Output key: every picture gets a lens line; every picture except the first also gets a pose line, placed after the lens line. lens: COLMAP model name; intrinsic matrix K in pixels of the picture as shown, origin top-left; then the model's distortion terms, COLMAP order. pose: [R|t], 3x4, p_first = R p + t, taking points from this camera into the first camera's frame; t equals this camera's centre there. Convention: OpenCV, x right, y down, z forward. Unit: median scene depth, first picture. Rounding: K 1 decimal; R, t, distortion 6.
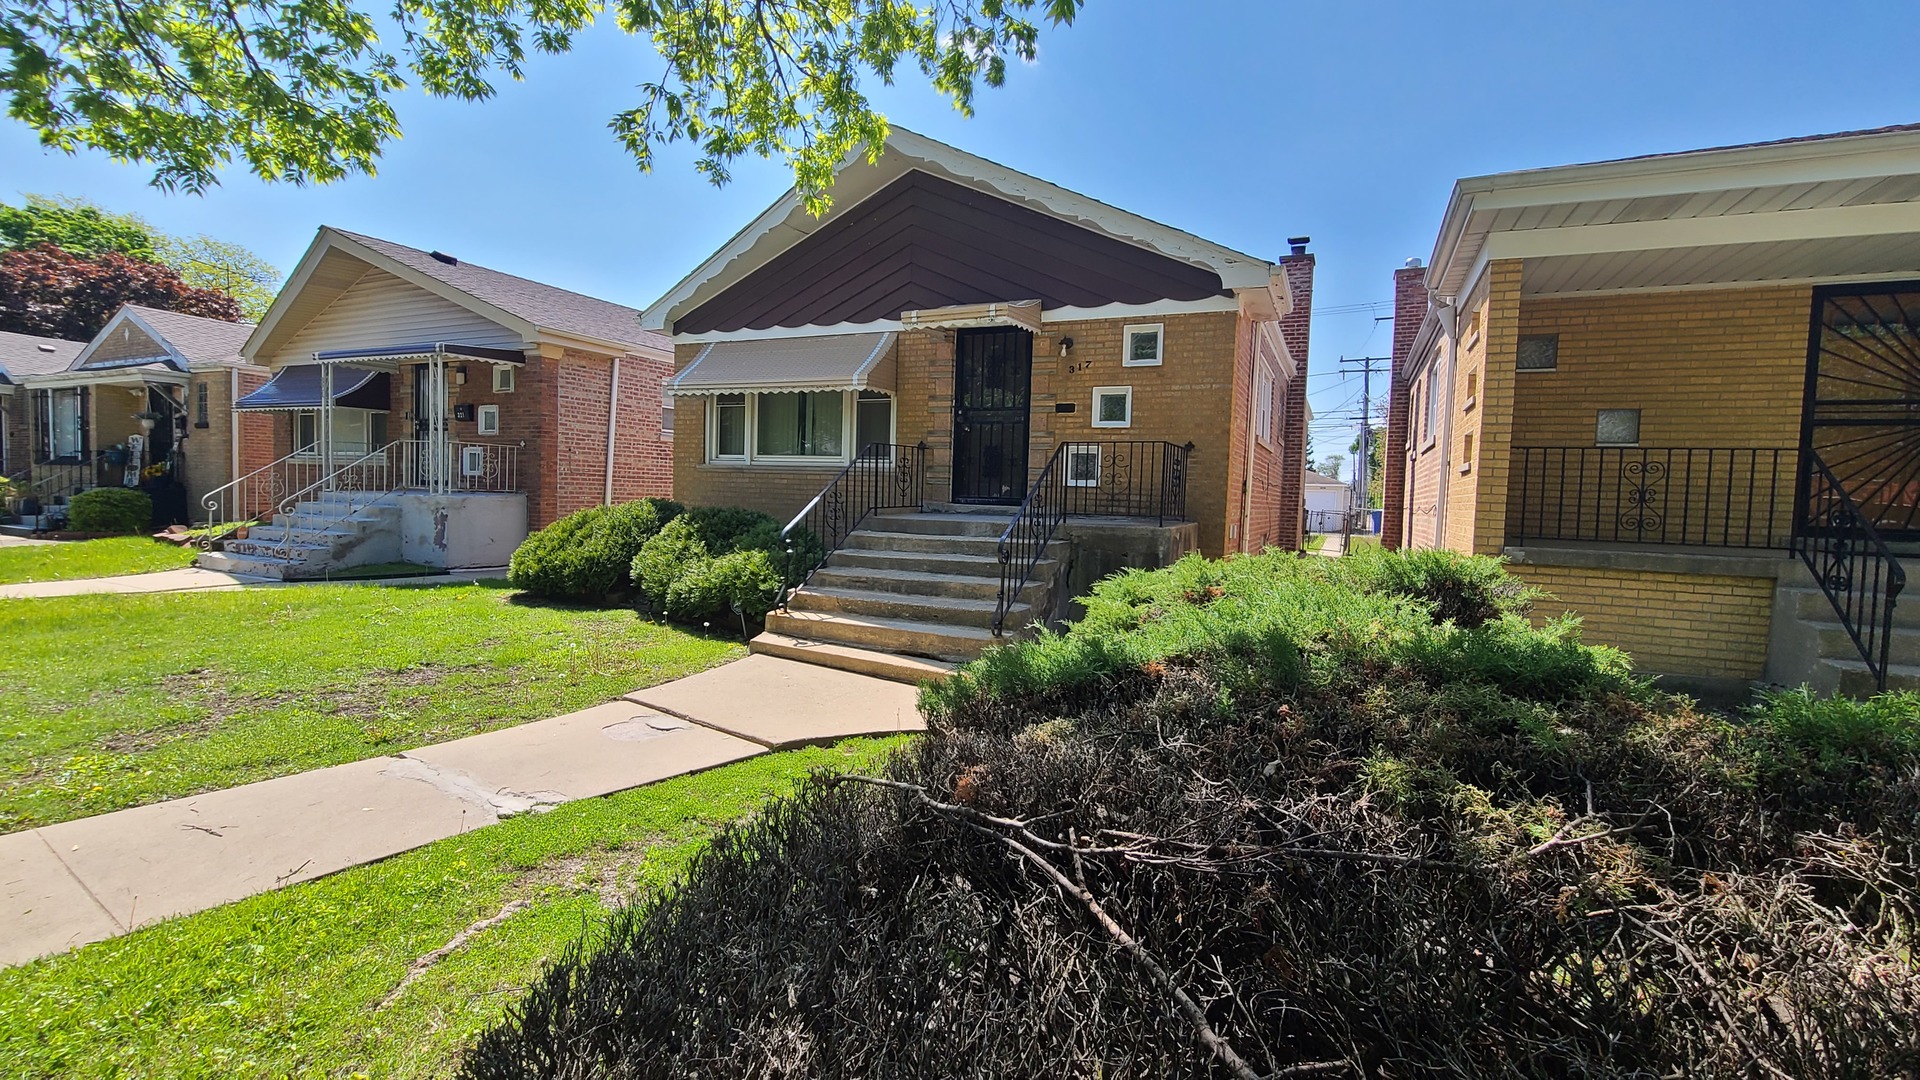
lens RADIAL K [[802.9, 0, 960.0], [0, 802.9, 540.0], [0, 0, 1]] dist [-0.001697, -0.000629]
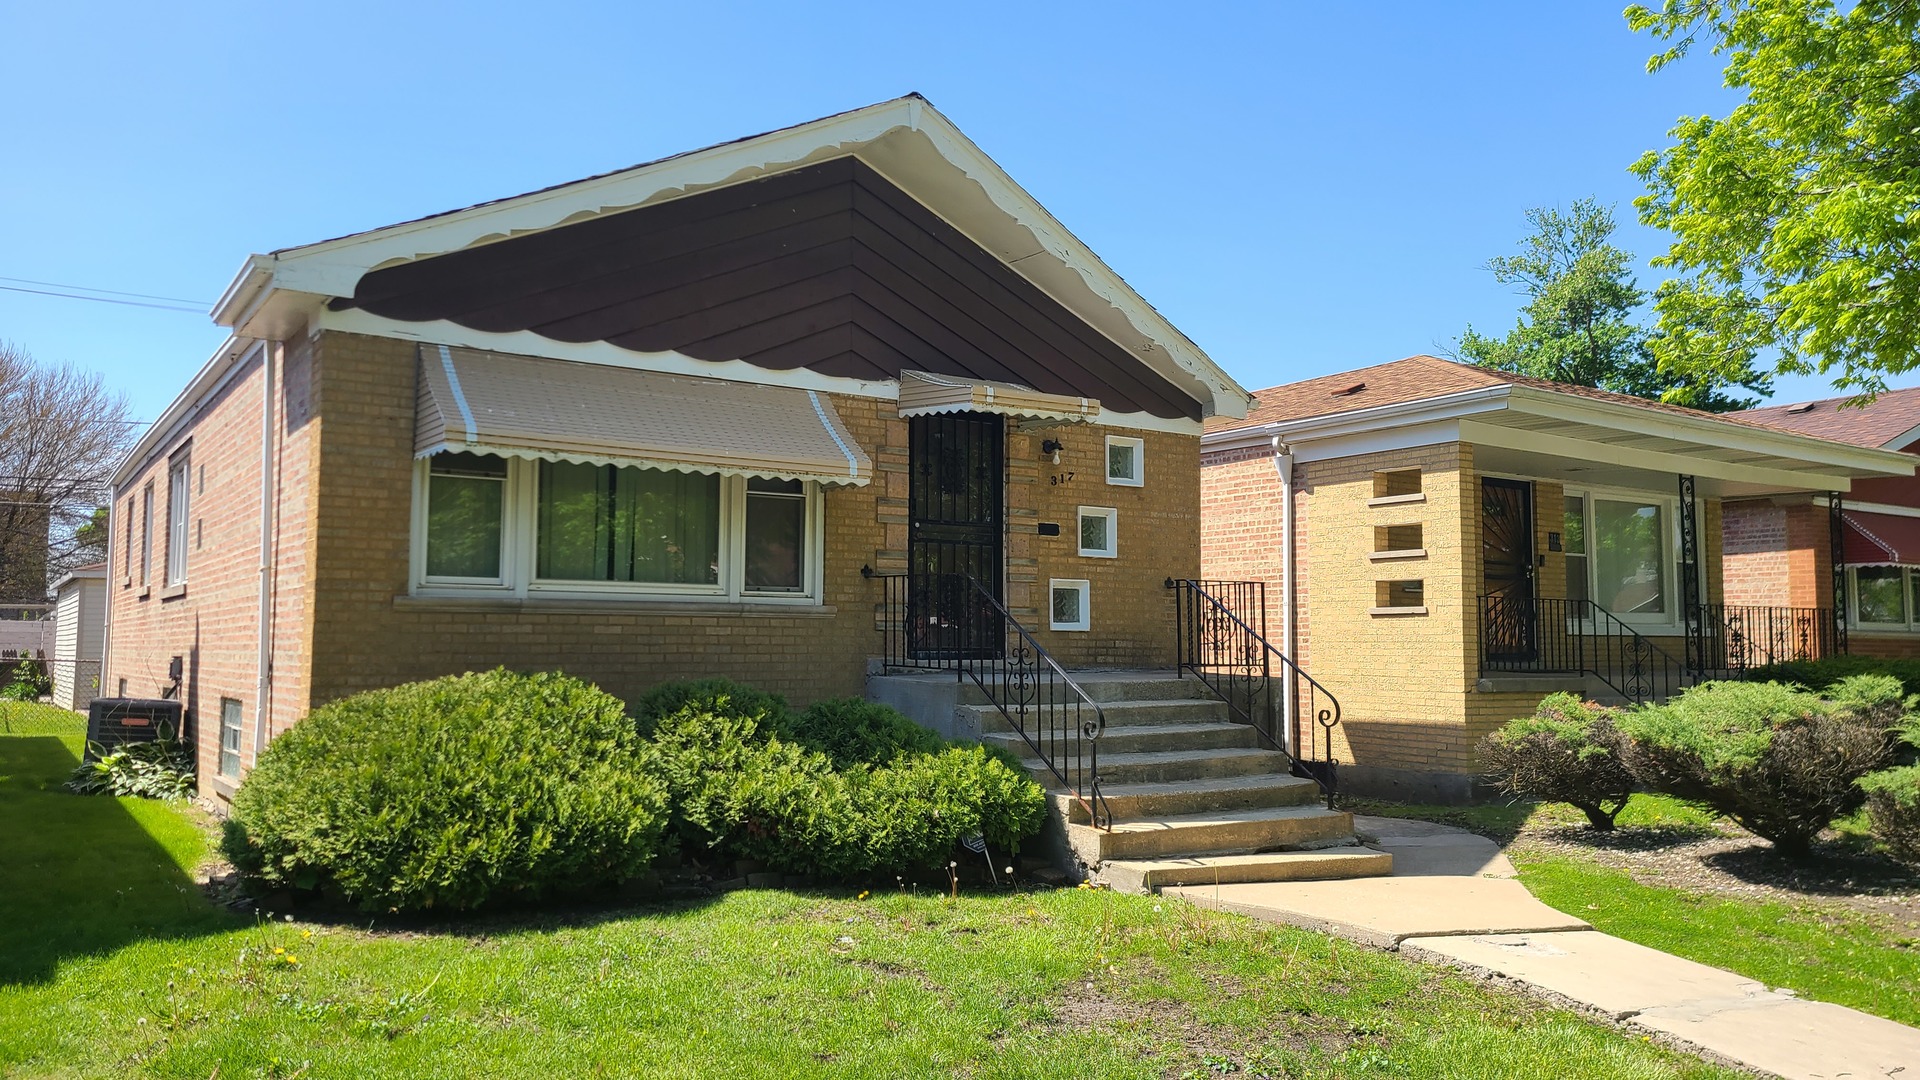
lens RADIAL K [[1382.4, 0, 960.0], [0, 1382.4, 540.0], [0, 0, 1]] dist [0.089898, 0.000314]
pose [[0.532164, 0.037856, 0.845795, -1.031555], [0.064925, 0.994233, -0.085349, -0.047094], [-0.844148, 0.100333, 0.526637, 0.376789]]
